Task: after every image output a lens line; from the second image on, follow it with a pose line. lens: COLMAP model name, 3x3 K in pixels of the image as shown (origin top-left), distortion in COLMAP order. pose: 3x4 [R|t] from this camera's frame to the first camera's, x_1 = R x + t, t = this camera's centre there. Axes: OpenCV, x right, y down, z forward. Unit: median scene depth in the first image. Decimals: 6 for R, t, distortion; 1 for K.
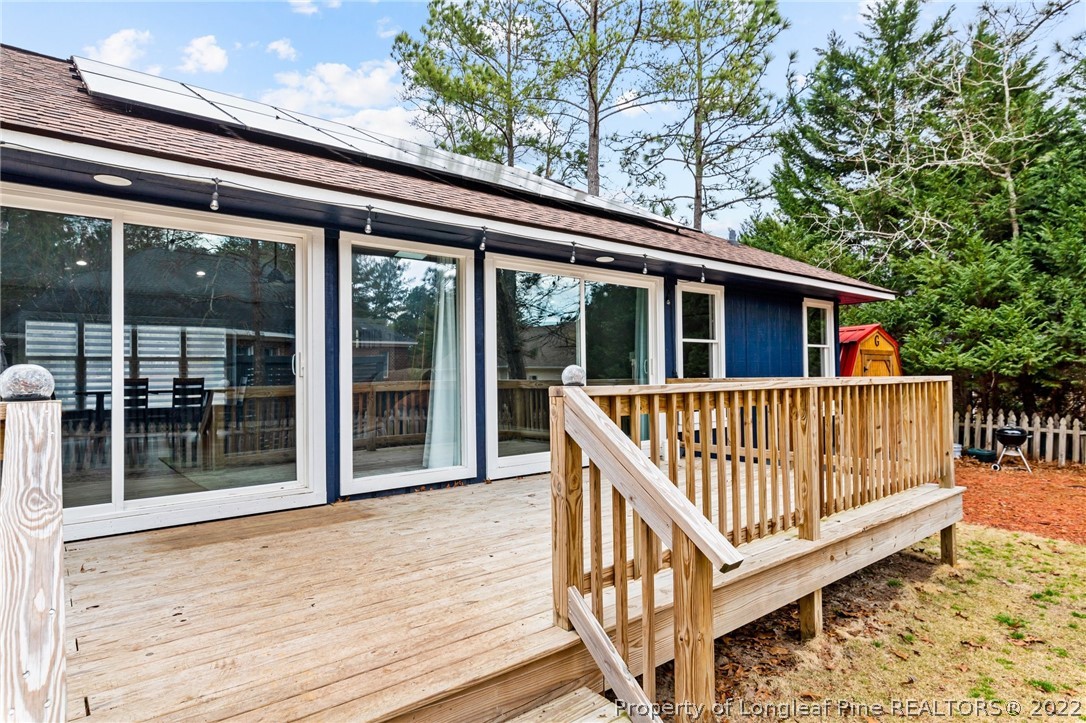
lens RADIAL K [[613.8, 0, 543.0], [0, 613.8, 361.5], [0, 0, 1]] dist [0.000859, 0.000112]
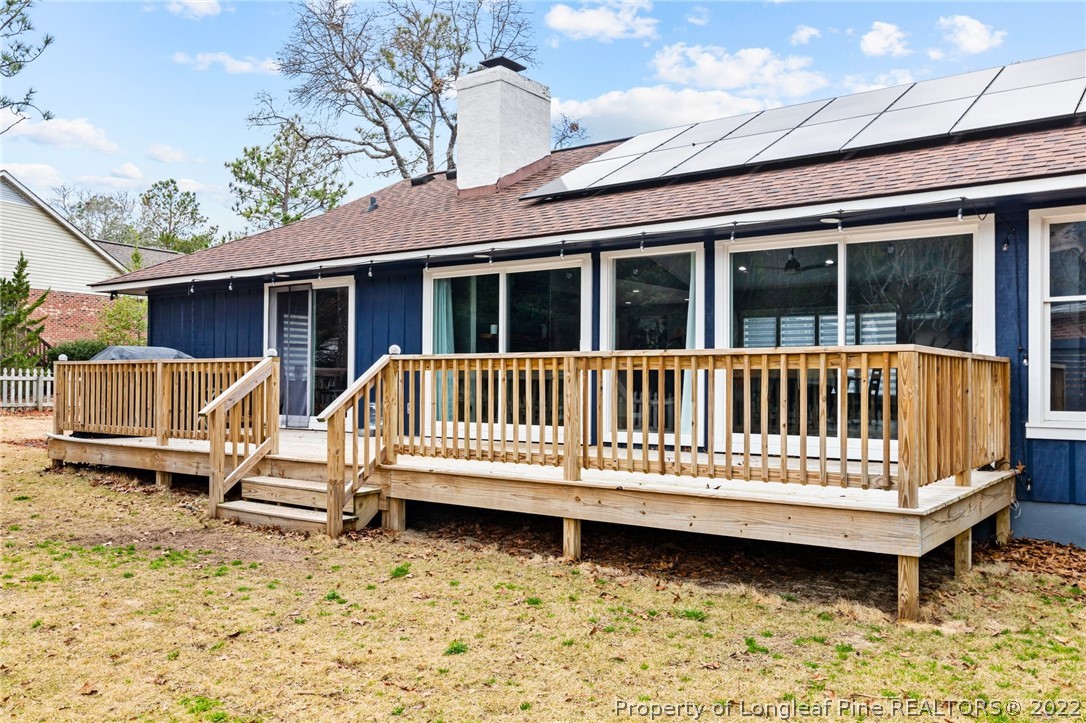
lens RADIAL K [[899.2, 0, 543.0], [0, 899.2, 361.5], [0, 0, 1]] dist [-0.000260, 0.001133]
pose [[0.222828, -0.008727, -0.974819, 1.082429], [0.017037, 0.999842, -0.005056, 0.028481], [0.974709, -0.015481, 0.222942, 0.266800]]
